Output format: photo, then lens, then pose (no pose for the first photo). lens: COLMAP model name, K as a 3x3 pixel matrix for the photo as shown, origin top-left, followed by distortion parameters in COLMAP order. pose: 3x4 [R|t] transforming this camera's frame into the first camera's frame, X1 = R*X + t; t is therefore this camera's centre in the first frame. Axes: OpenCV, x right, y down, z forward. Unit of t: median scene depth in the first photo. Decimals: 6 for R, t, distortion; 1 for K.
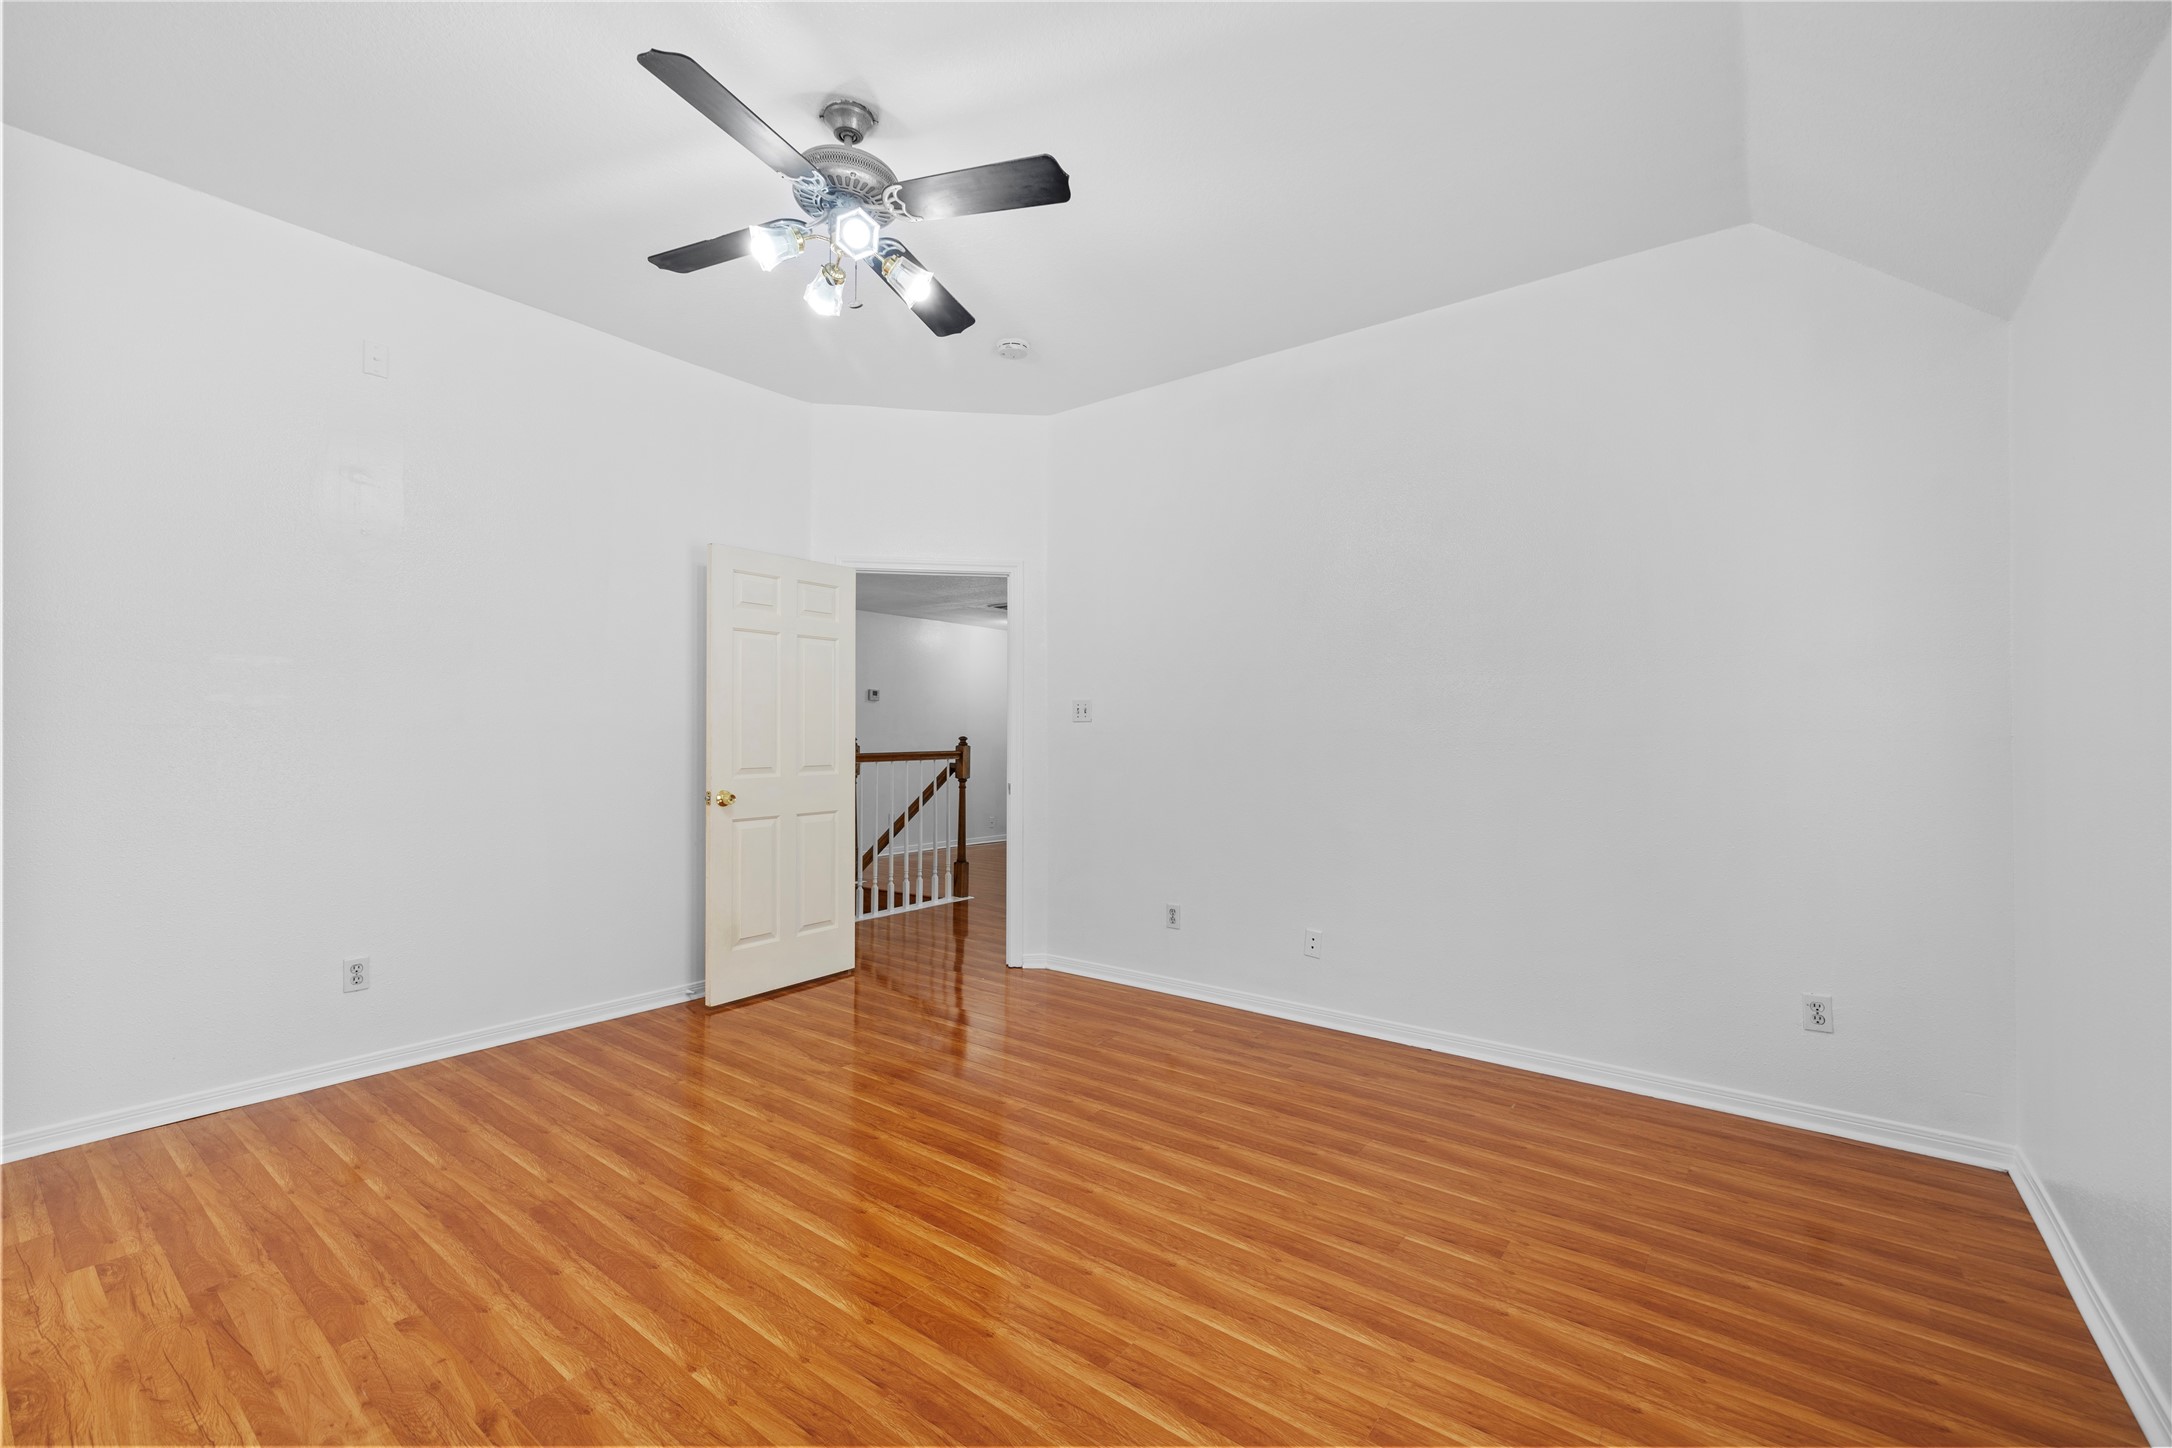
lens RADIAL K [[912.1, 0, 1087.3], [0, 912.1, 718.8], [0, 0, 1]] dist [0.000853, 0.000275]
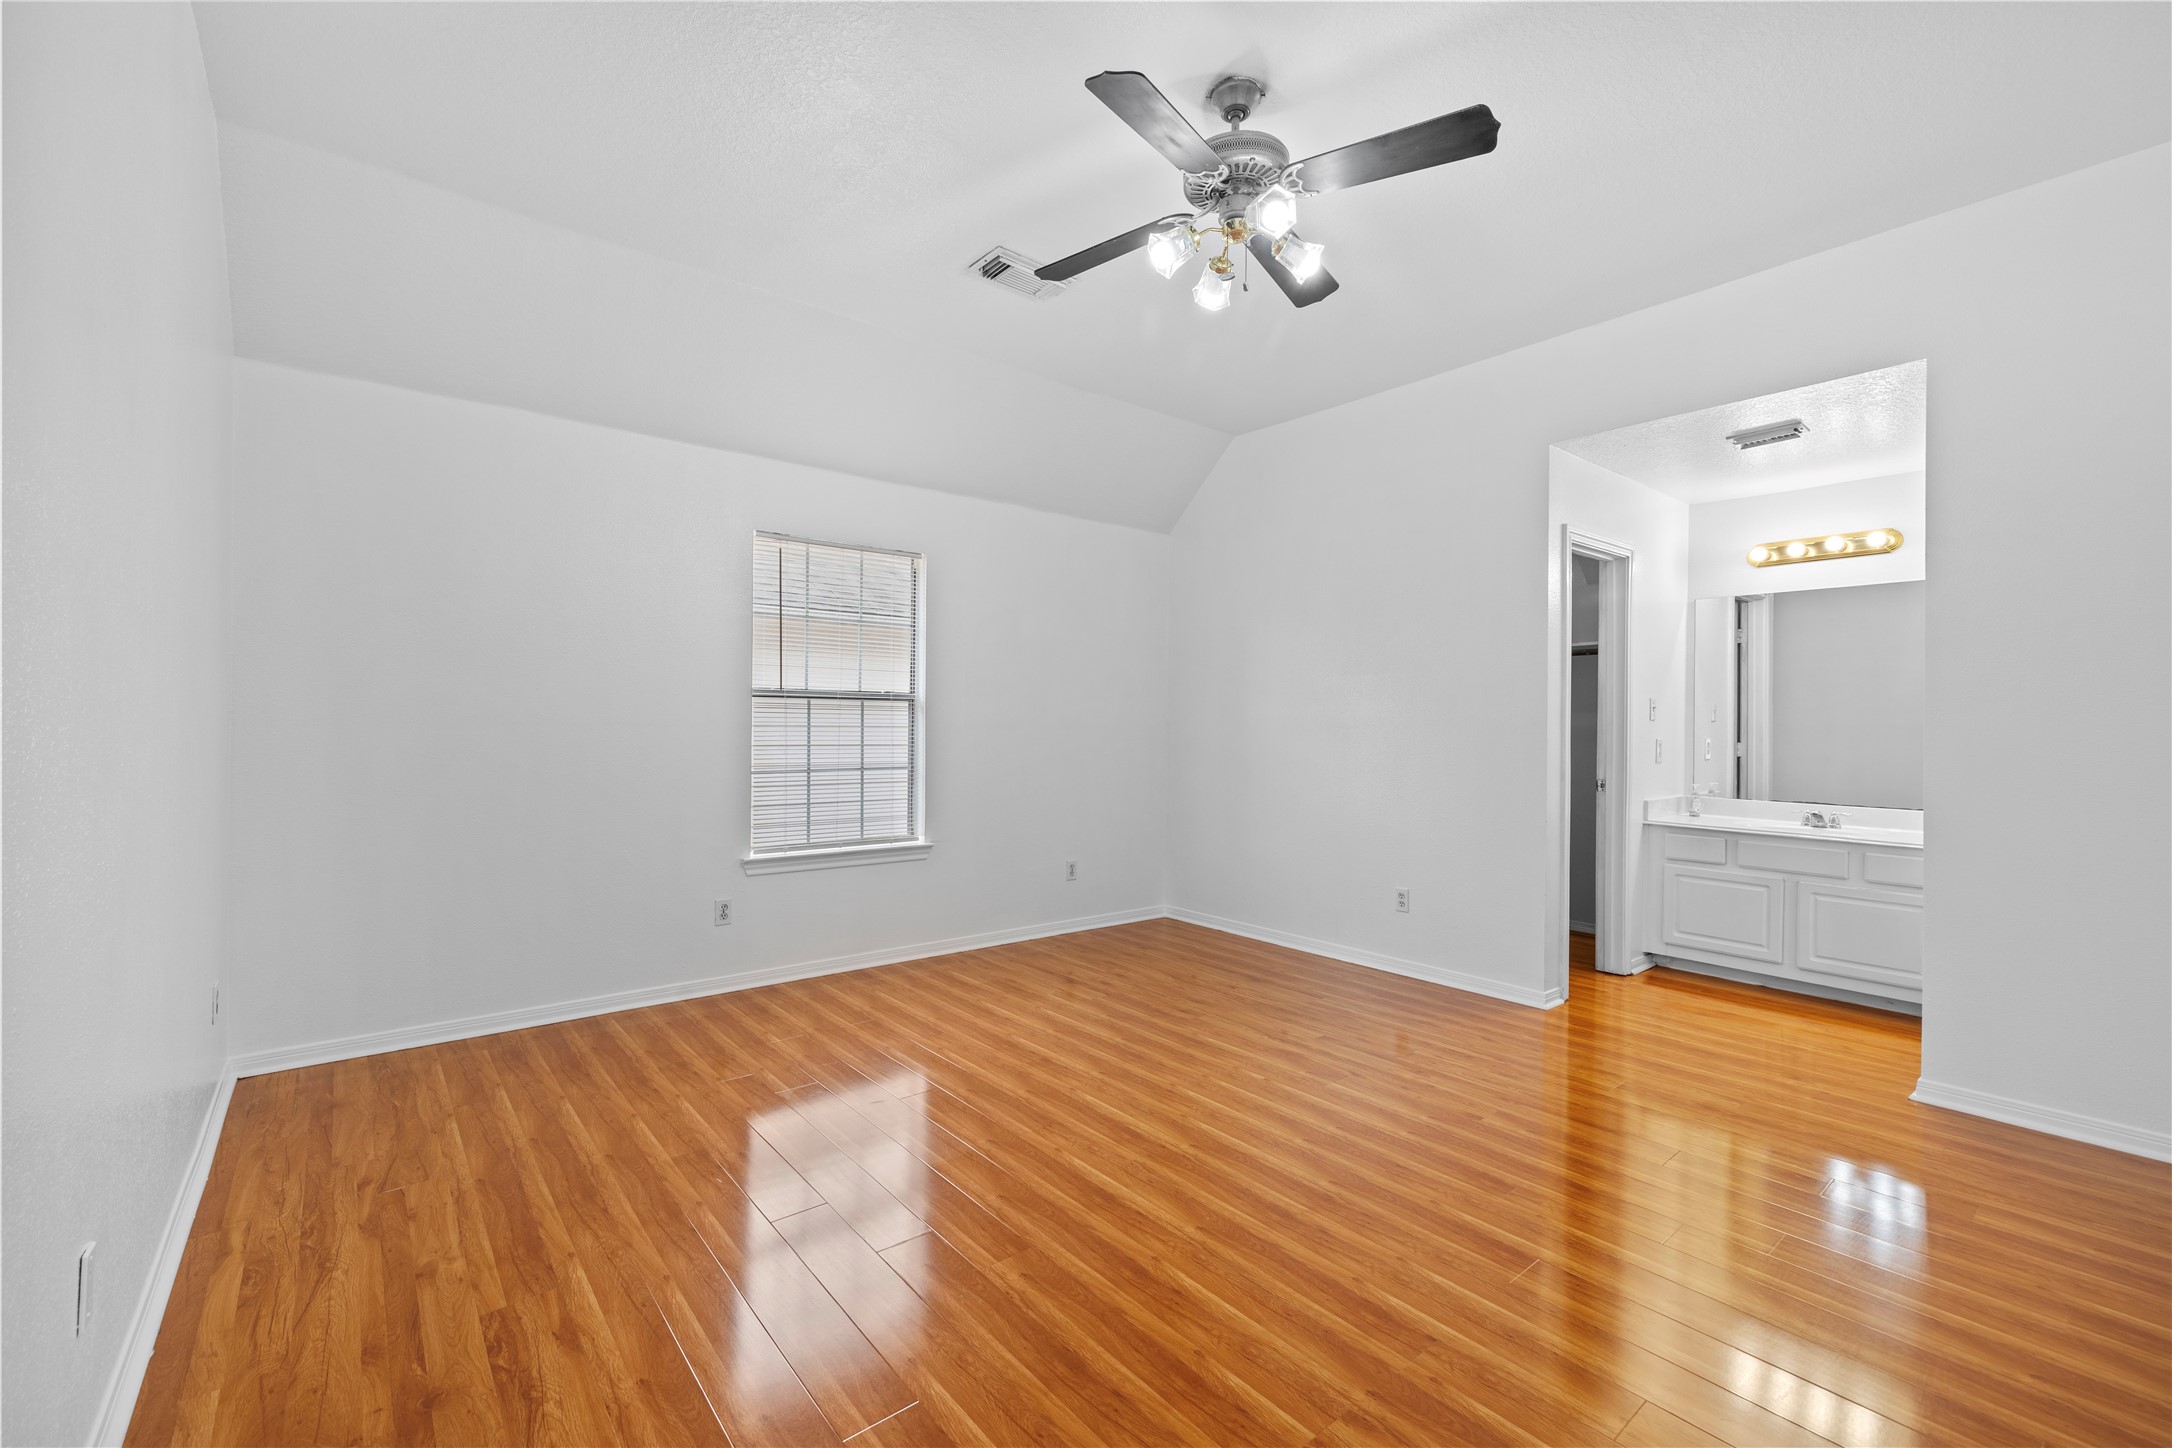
lens RADIAL K [[912.1, 0, 1085.0], [0, 912.1, 728.9], [0, 0, 1]] dist [0.000853, 0.000275]
pose [[-0.972806, -0.015745, 0.231086, -0.343697], [-0.019198, 0.999735, -0.012700, 0.036240], [-0.230825, -0.016791, -0.972850, 1.993815]]
